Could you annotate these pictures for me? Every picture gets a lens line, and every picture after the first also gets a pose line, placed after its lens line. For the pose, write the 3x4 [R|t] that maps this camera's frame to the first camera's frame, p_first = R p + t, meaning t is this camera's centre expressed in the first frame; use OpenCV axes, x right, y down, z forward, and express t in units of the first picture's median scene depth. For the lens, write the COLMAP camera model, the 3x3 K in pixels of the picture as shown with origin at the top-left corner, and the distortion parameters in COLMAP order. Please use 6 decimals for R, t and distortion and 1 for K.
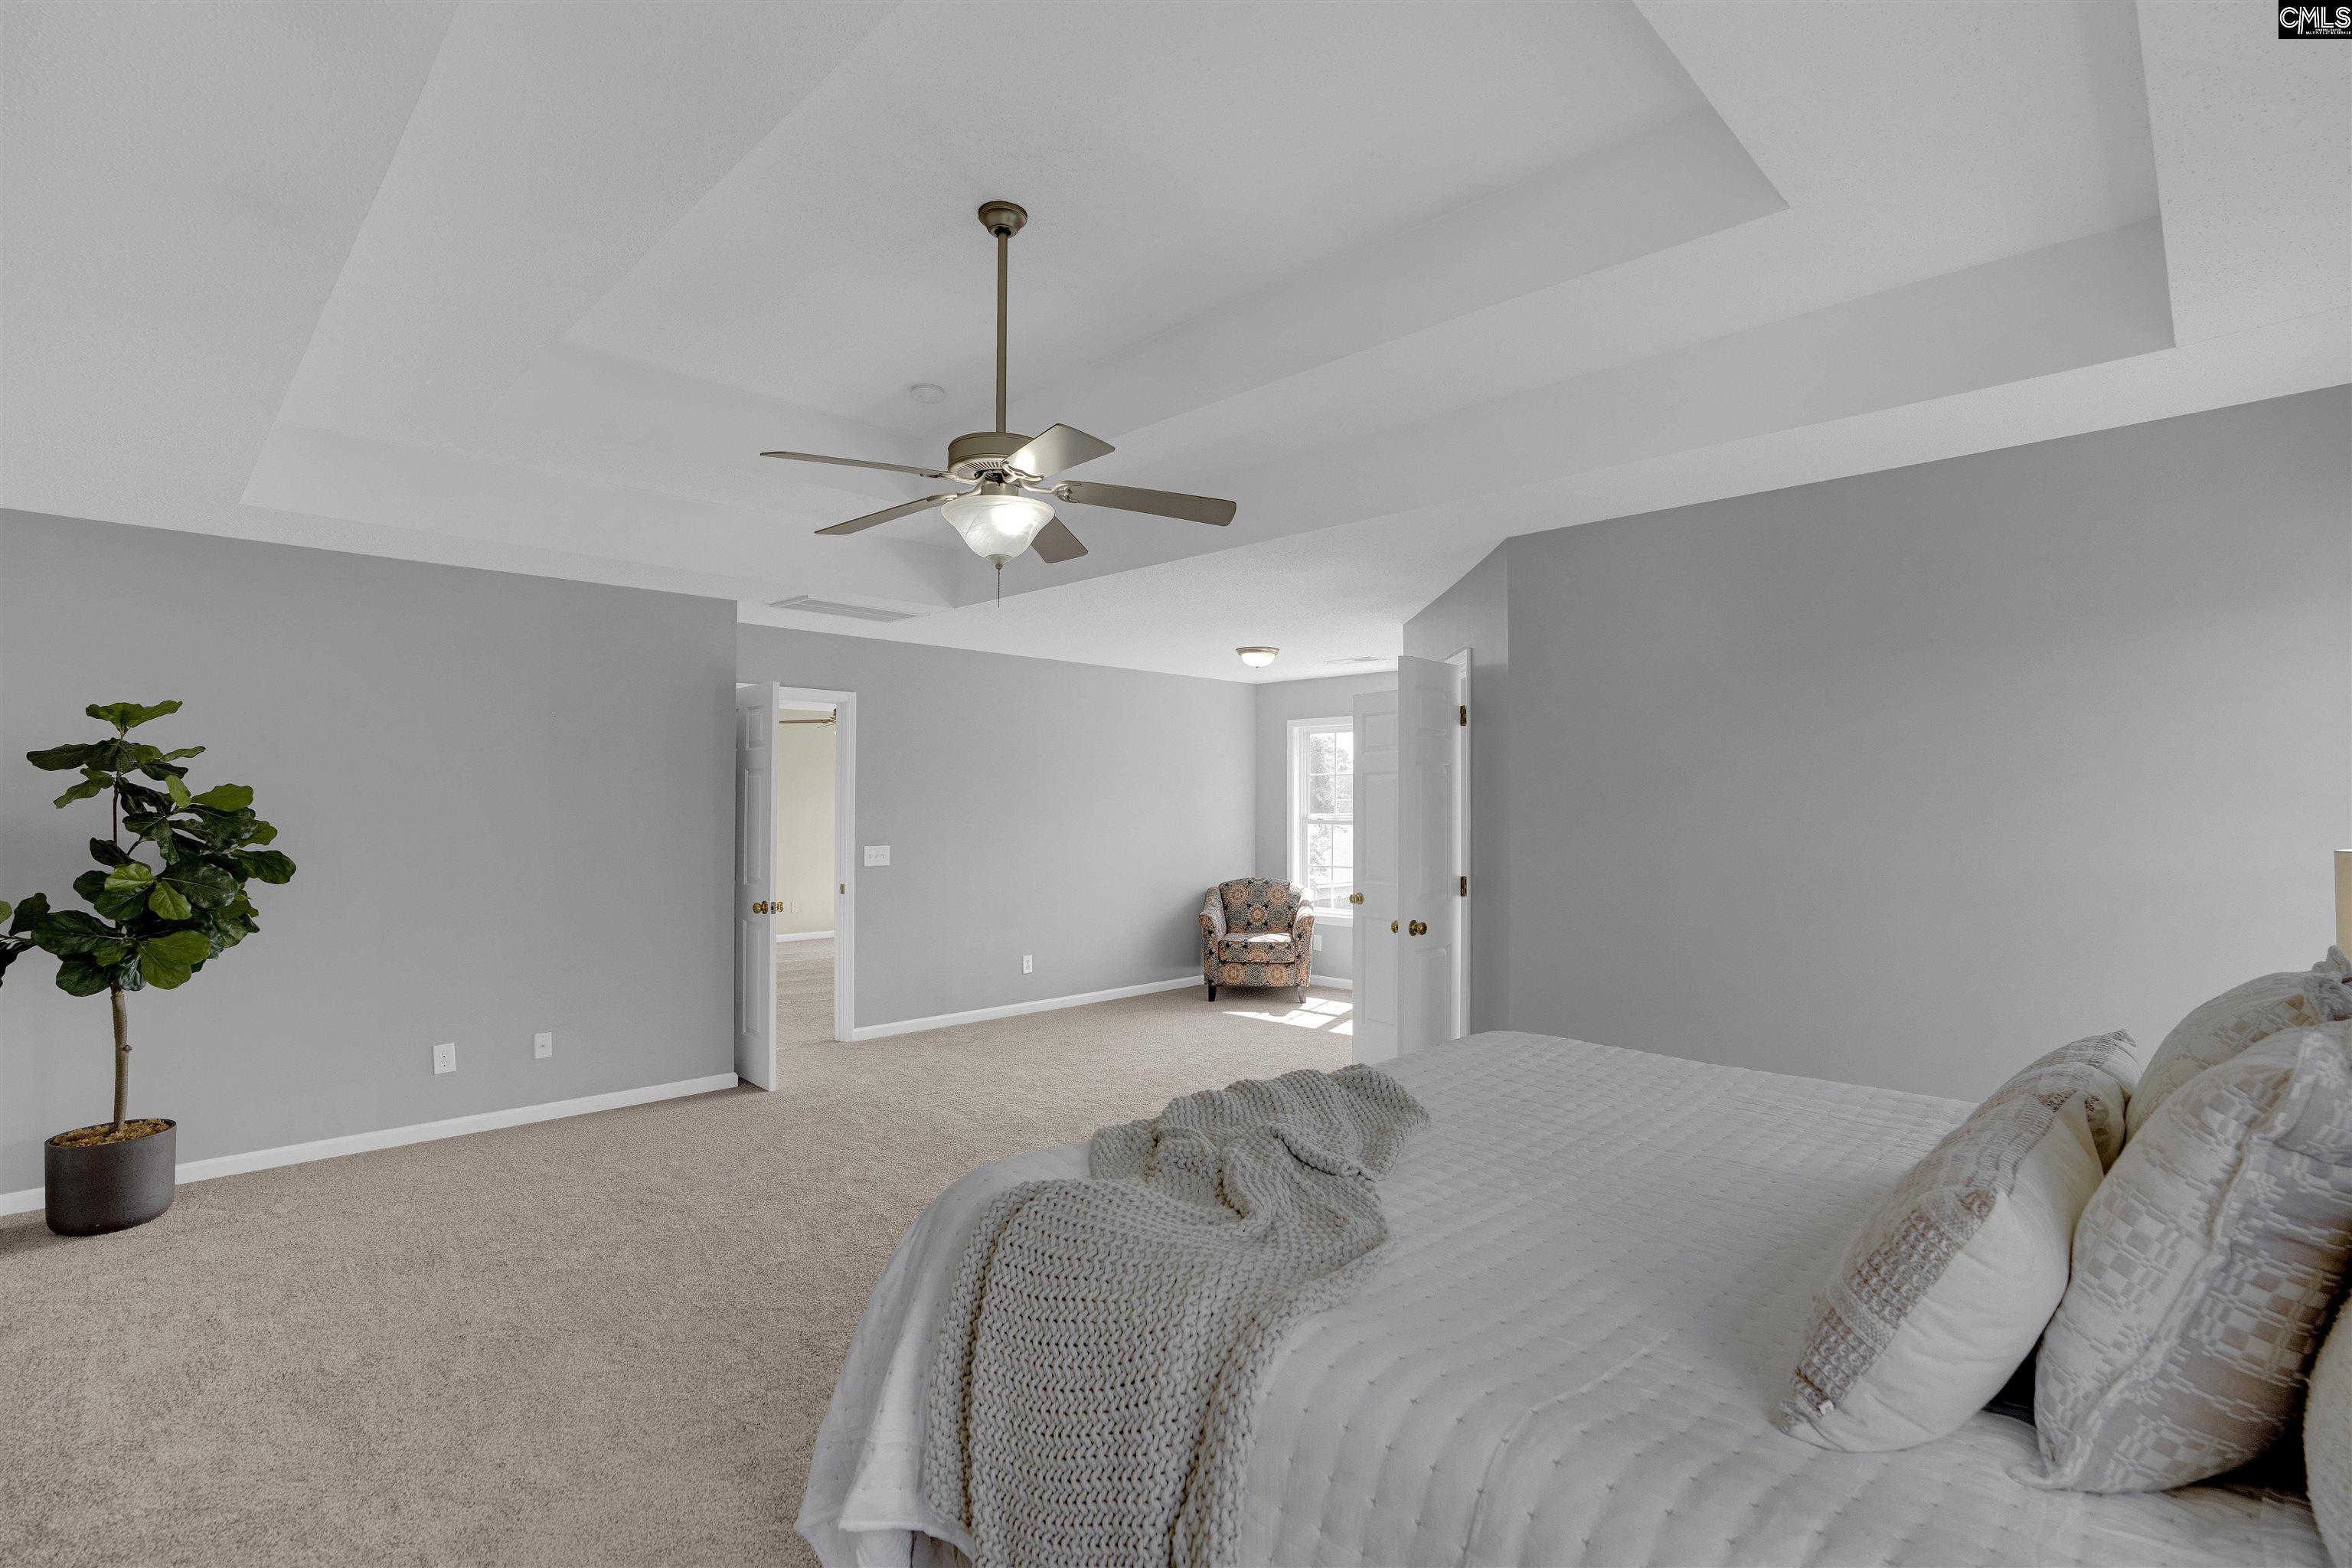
lens RADIAL K [[1111.4, 0, 1165.5], [0, 1111.4, 782.9], [0, 0, 1]] dist [-0.041026, 0.009926]
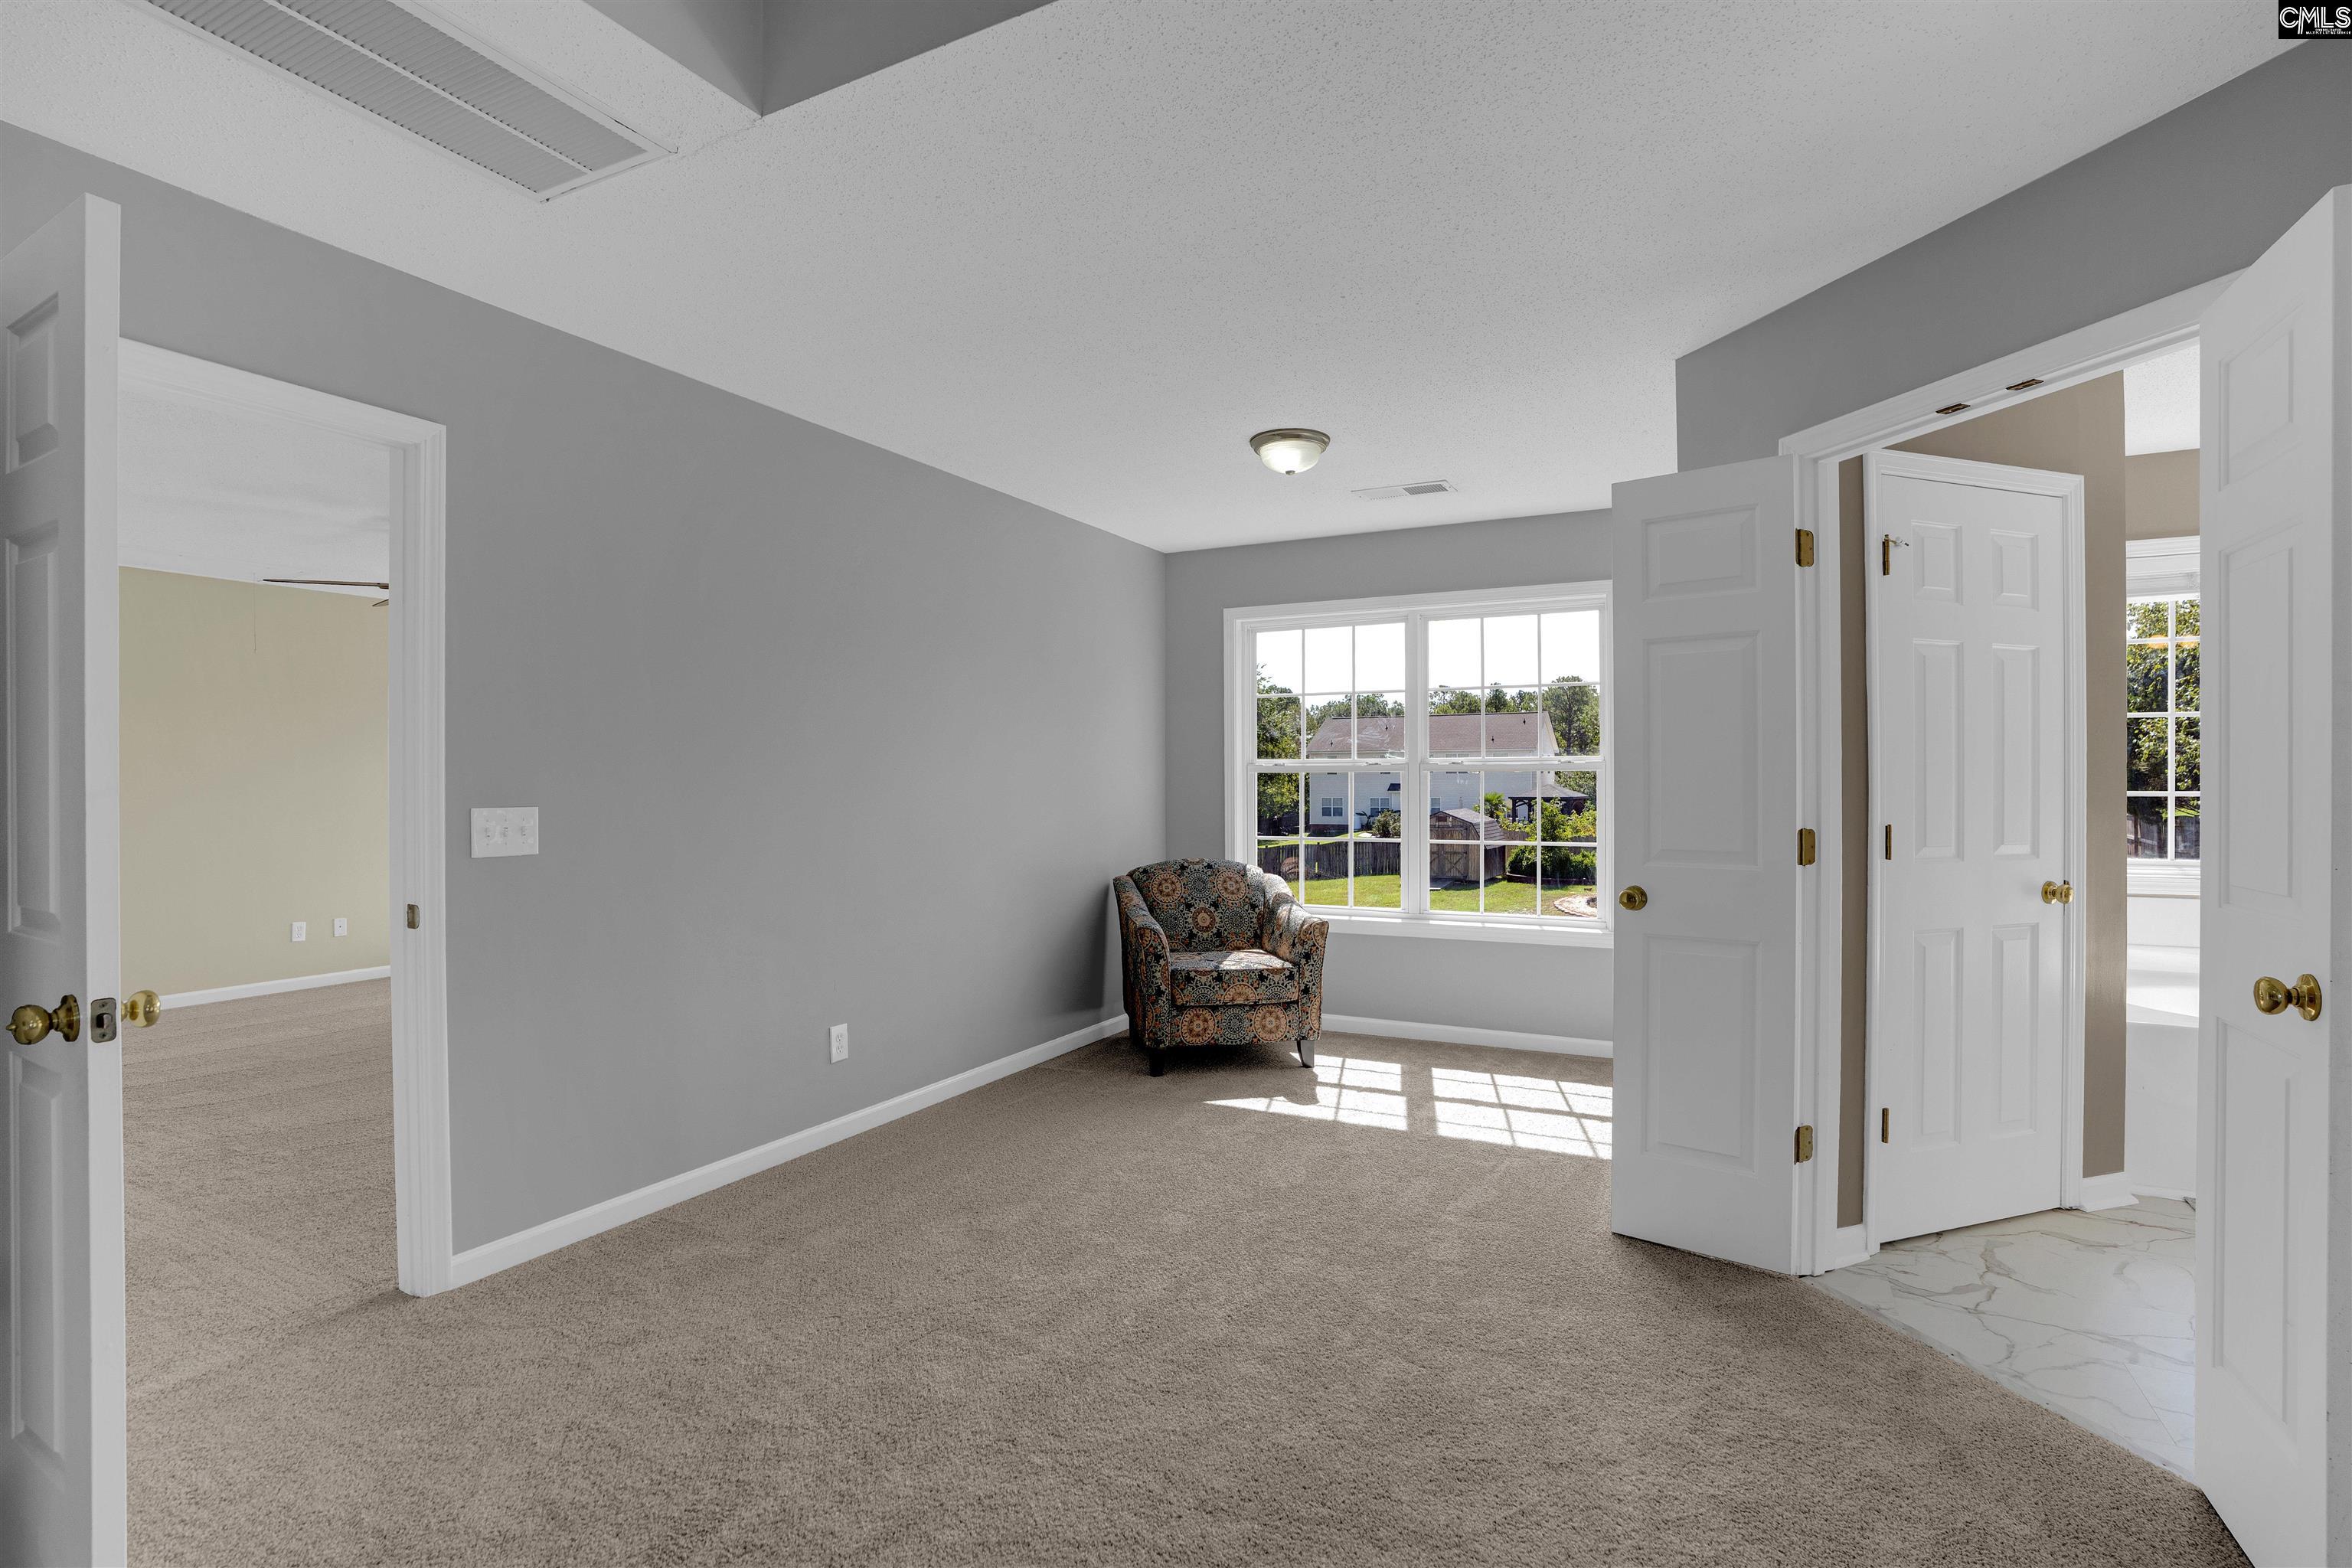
lens RADIAL K [[1111.4, 0, 1174.5], [0, 1111.4, 791.2], [0, 0, 1]] dist [-0.041026, 0.009926]
pose [[0.953886, -0.007082, 0.300086, -0.123948], [-0.001301, 0.999615, 0.027727, 0.033377], [-0.300167, -0.026839, 0.953509, 0.457395]]
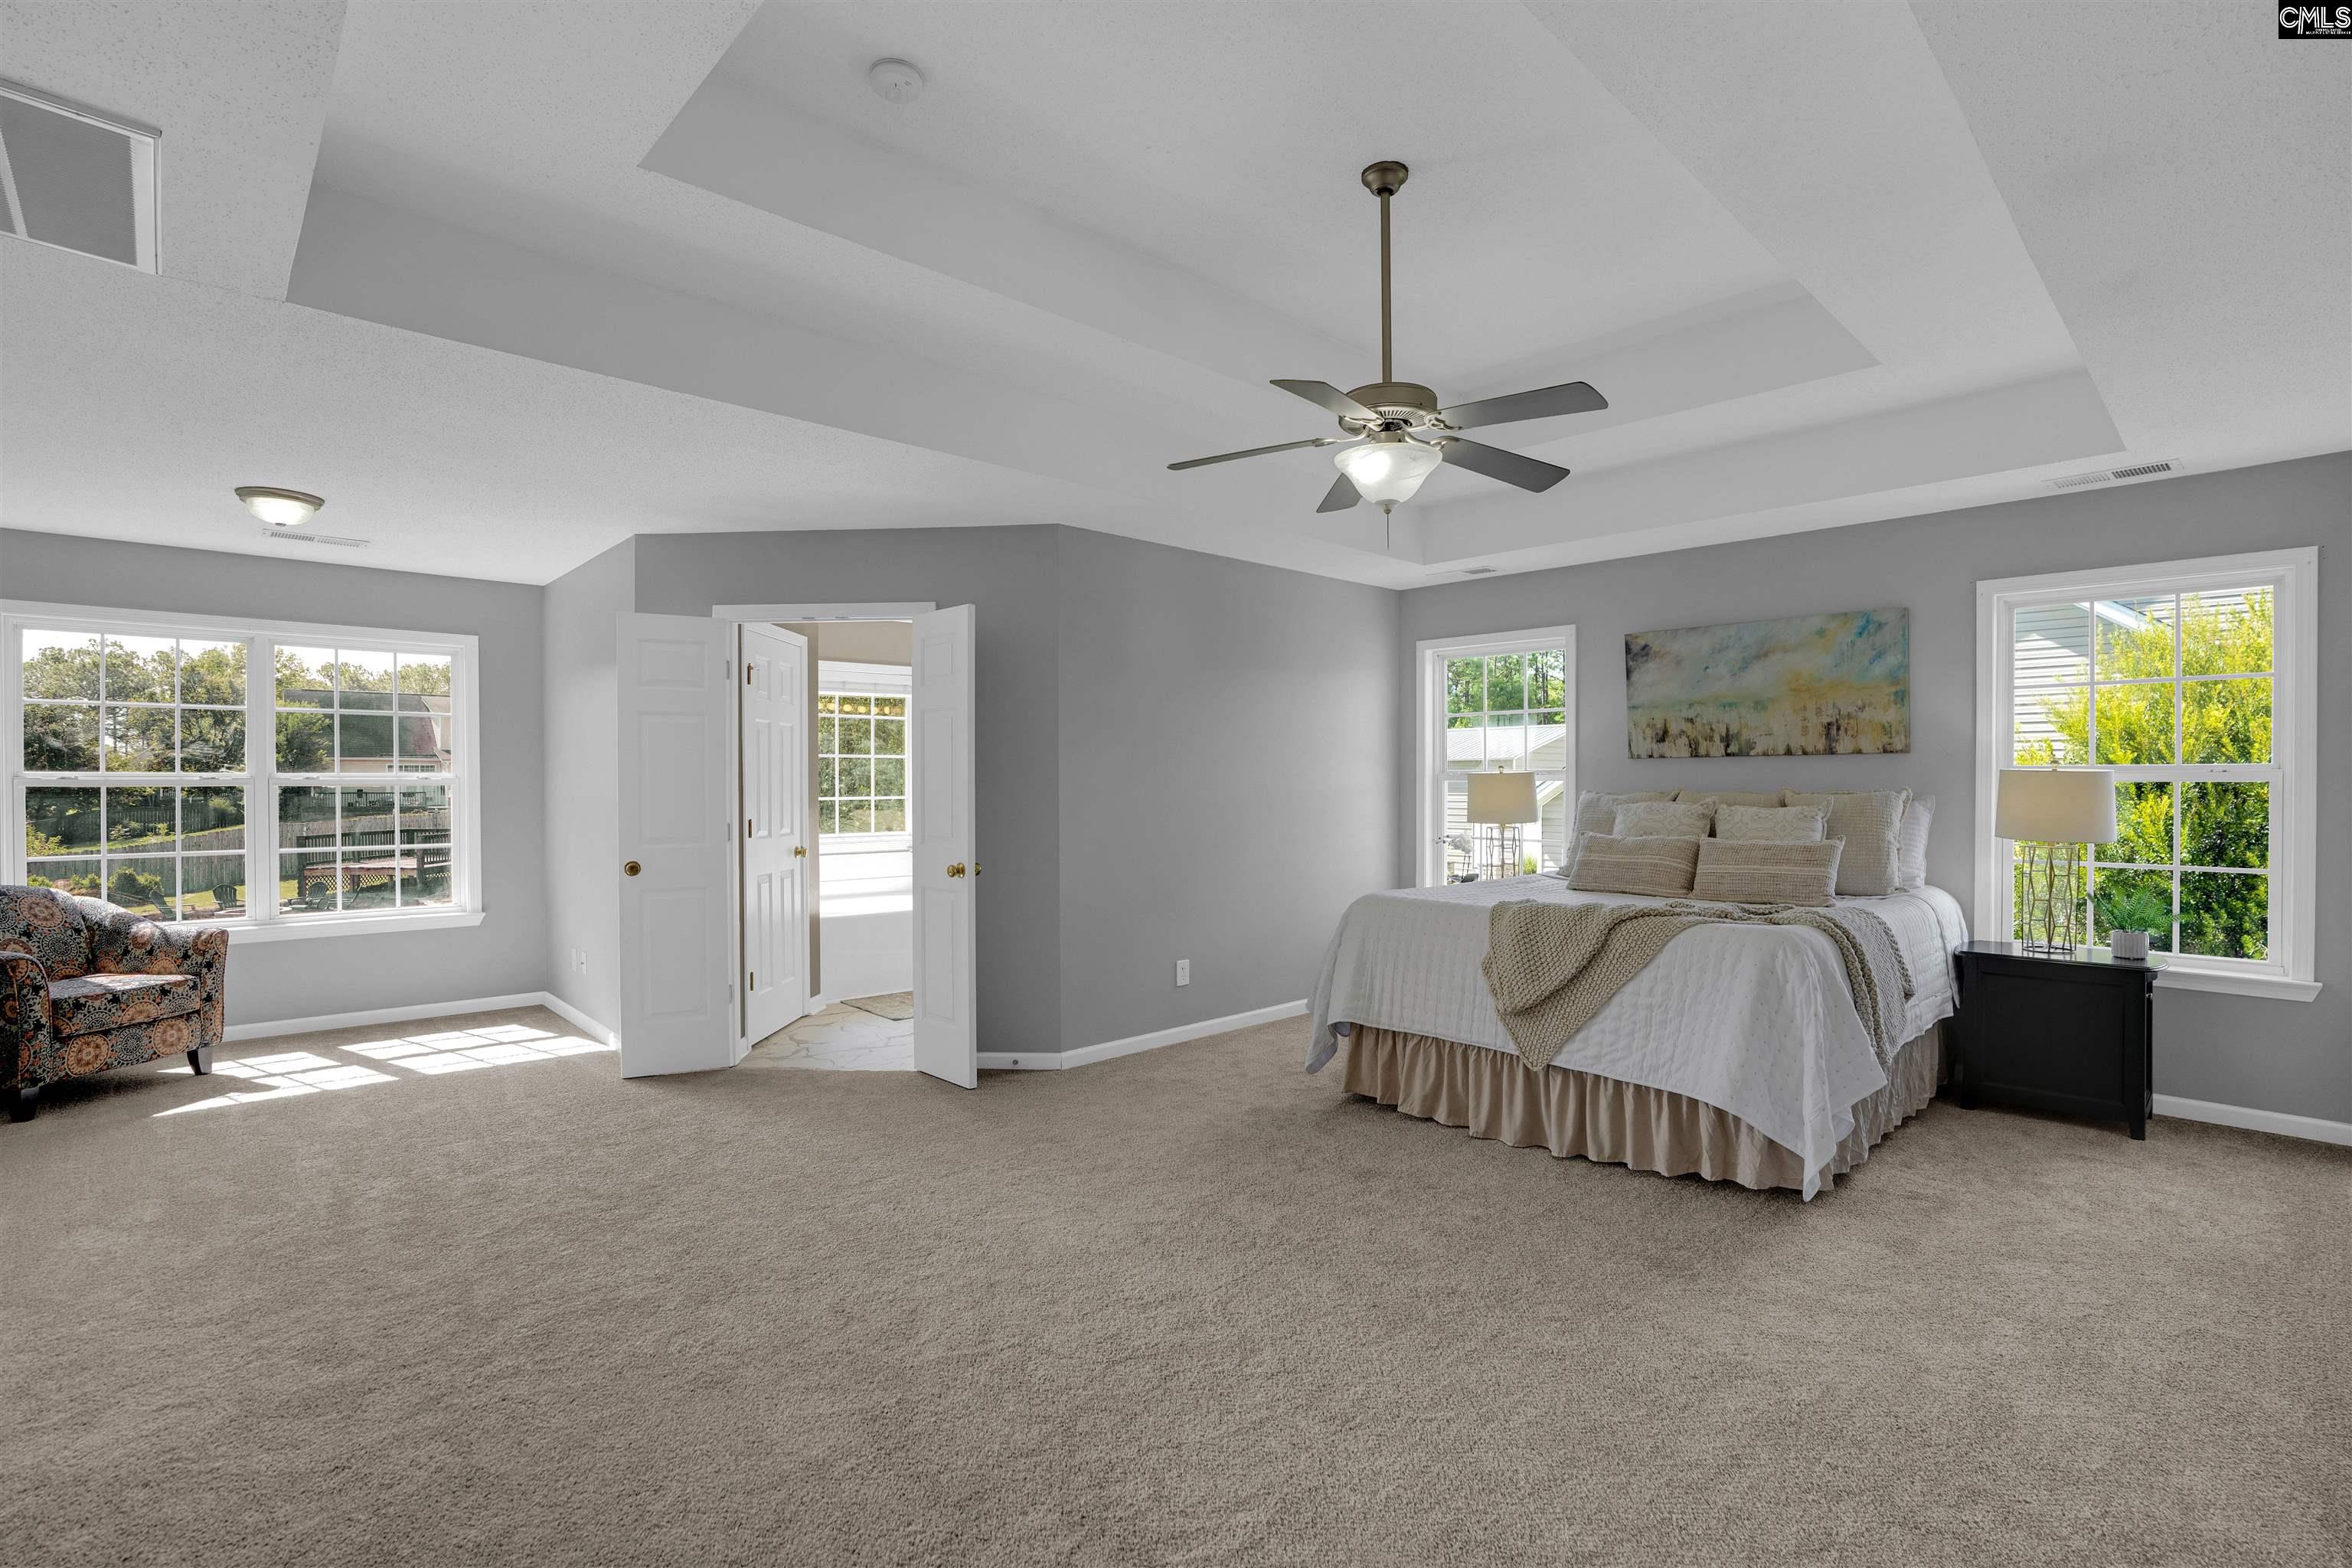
lens RADIAL K [[1111.4, 0, 1180.0], [0, 1111.4, 788.5], [0, 0, 1]] dist [-0.041026, 0.009926]
pose [[0.029628, -0.004022, 0.999553, -0.459781], [-0.019743, 0.999794, 0.004608, 0.026655], [-0.999366, -0.019871, 0.029543, 0.446445]]
